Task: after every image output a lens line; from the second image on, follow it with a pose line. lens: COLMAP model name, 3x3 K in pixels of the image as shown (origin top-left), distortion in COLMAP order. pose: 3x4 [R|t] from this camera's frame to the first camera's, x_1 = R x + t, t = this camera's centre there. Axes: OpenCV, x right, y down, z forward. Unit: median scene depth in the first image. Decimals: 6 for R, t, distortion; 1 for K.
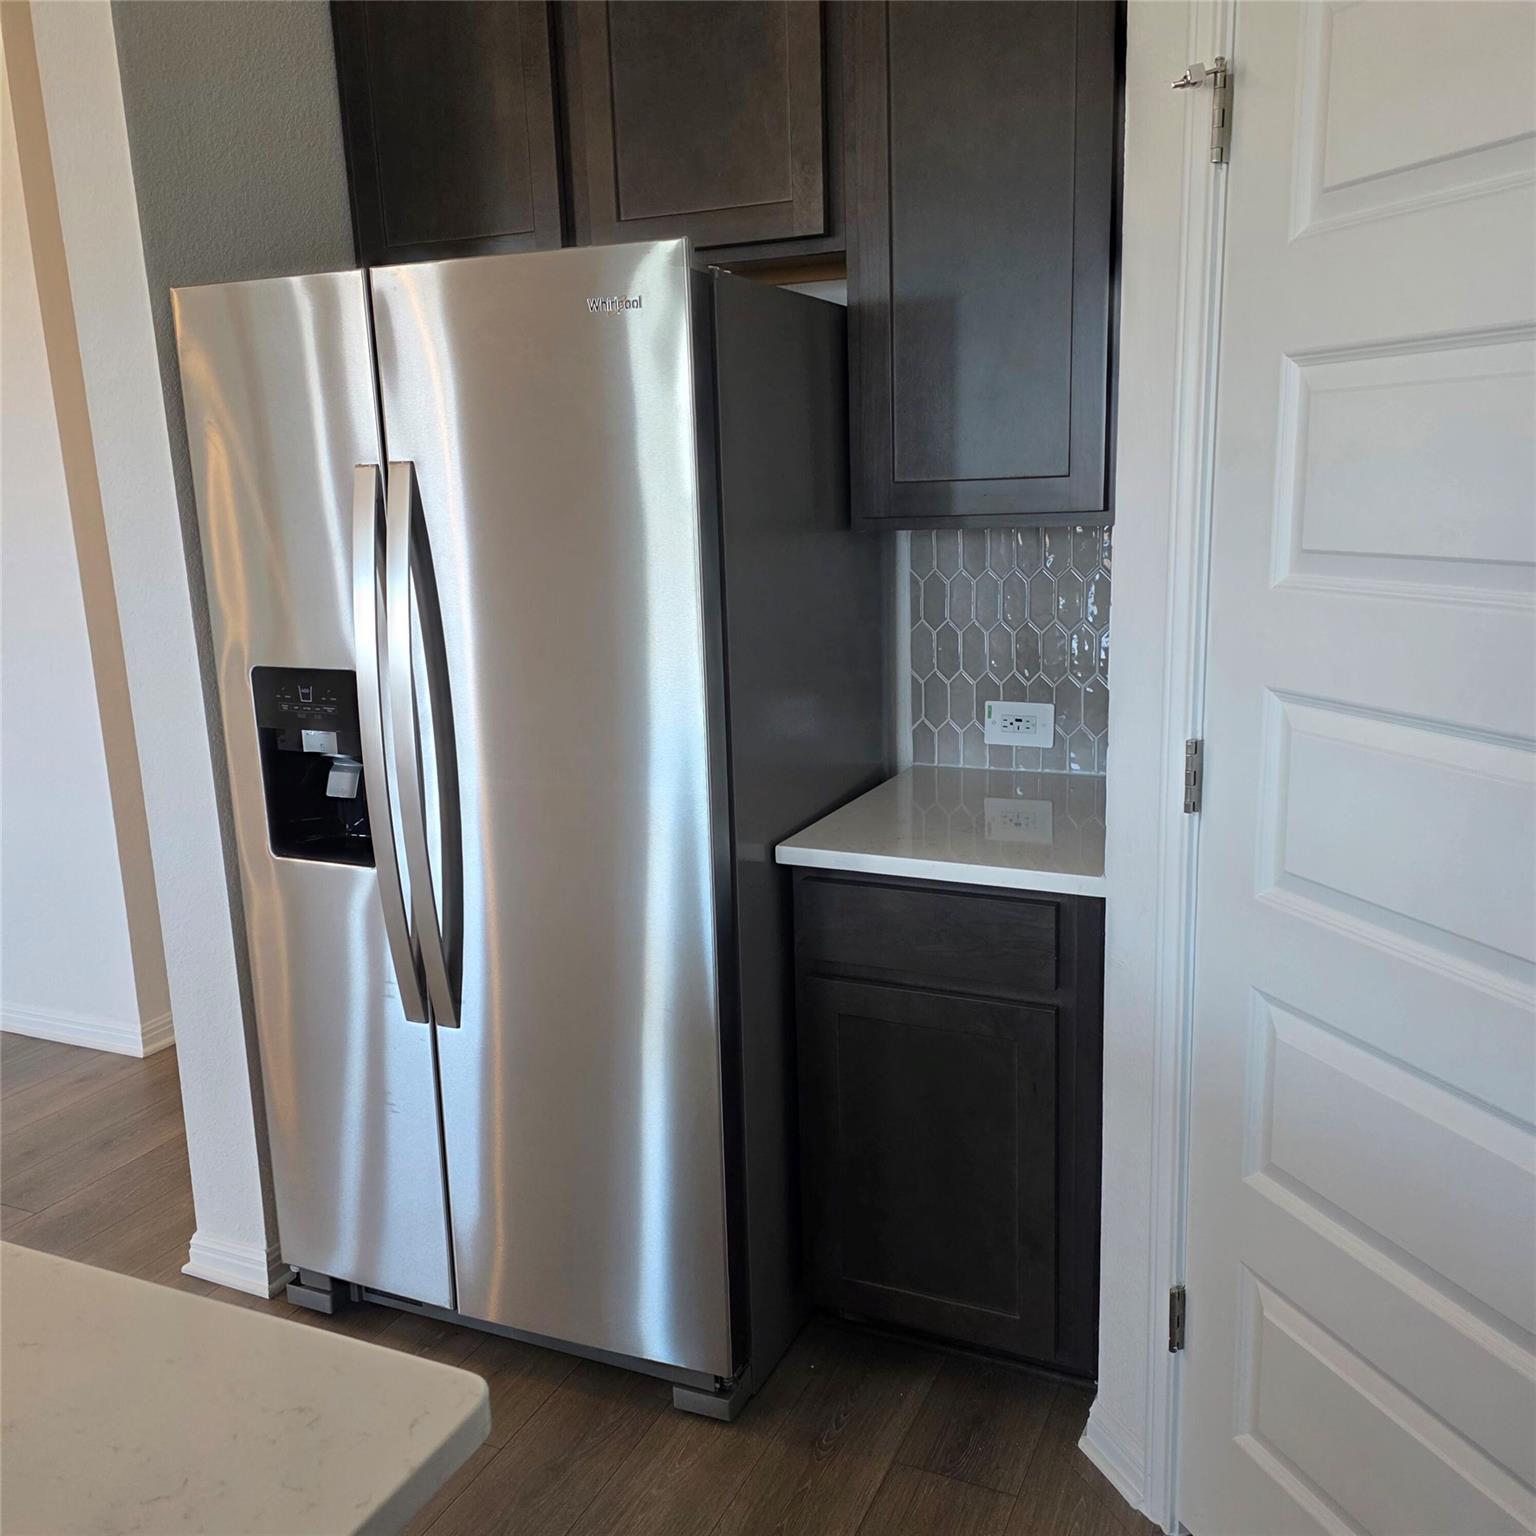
lens RADIAL K [[1368.1, 0, 751.9], [0, 1368.1, 759.3], [0, 0, 1]] dist [0.103101, -0.132088]
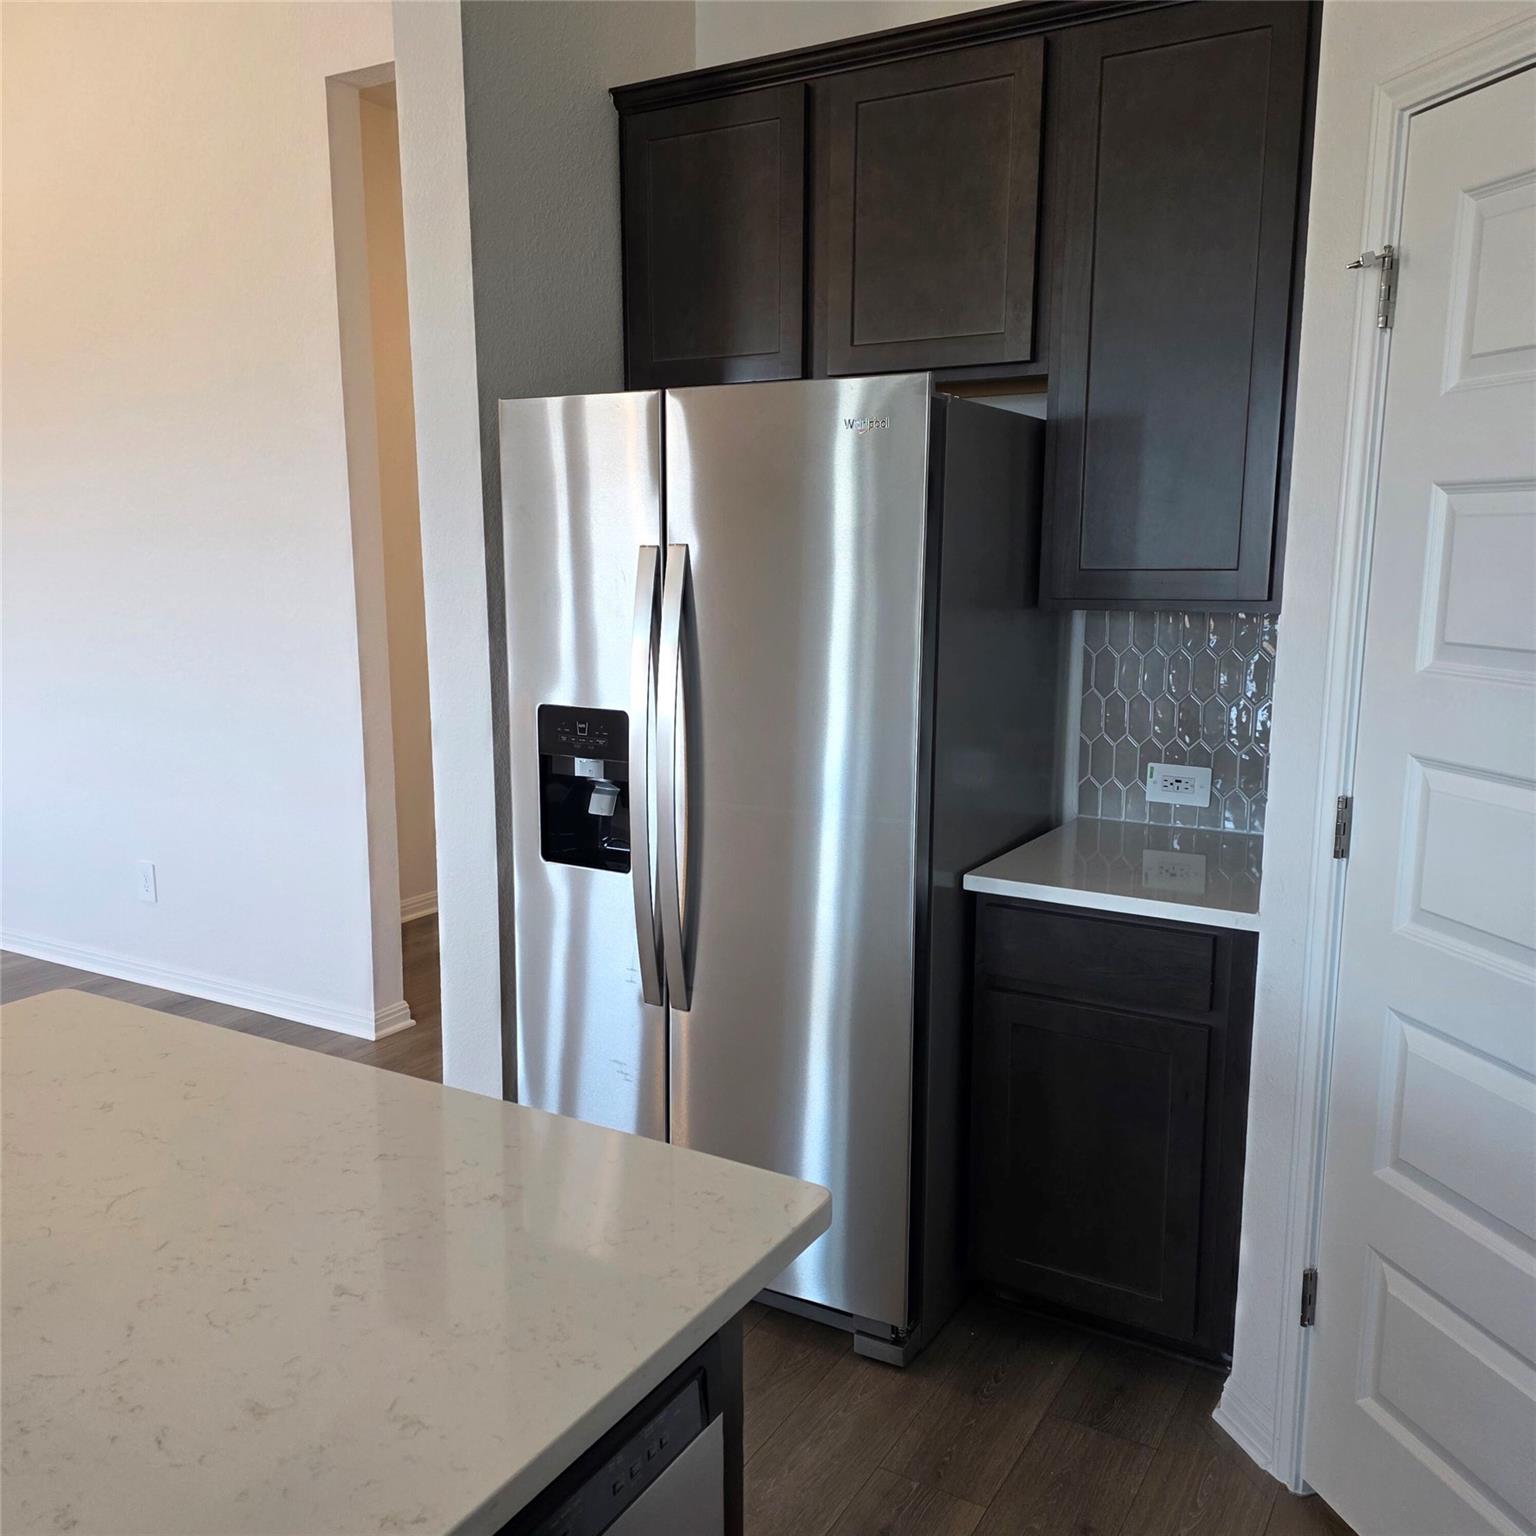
lens RADIAL K [[1270.4, 0, 768.0], [0, 1270.4, 768.0], [0, 0, 1]] dist [0.076943, -0.073781]
pose [[0.993042, 0.048411, -0.107346, -0.035259], [-0.051949, 0.998187, -0.030413, 0.013103], [0.105679, 0.035778, 0.993756, -0.098873]]
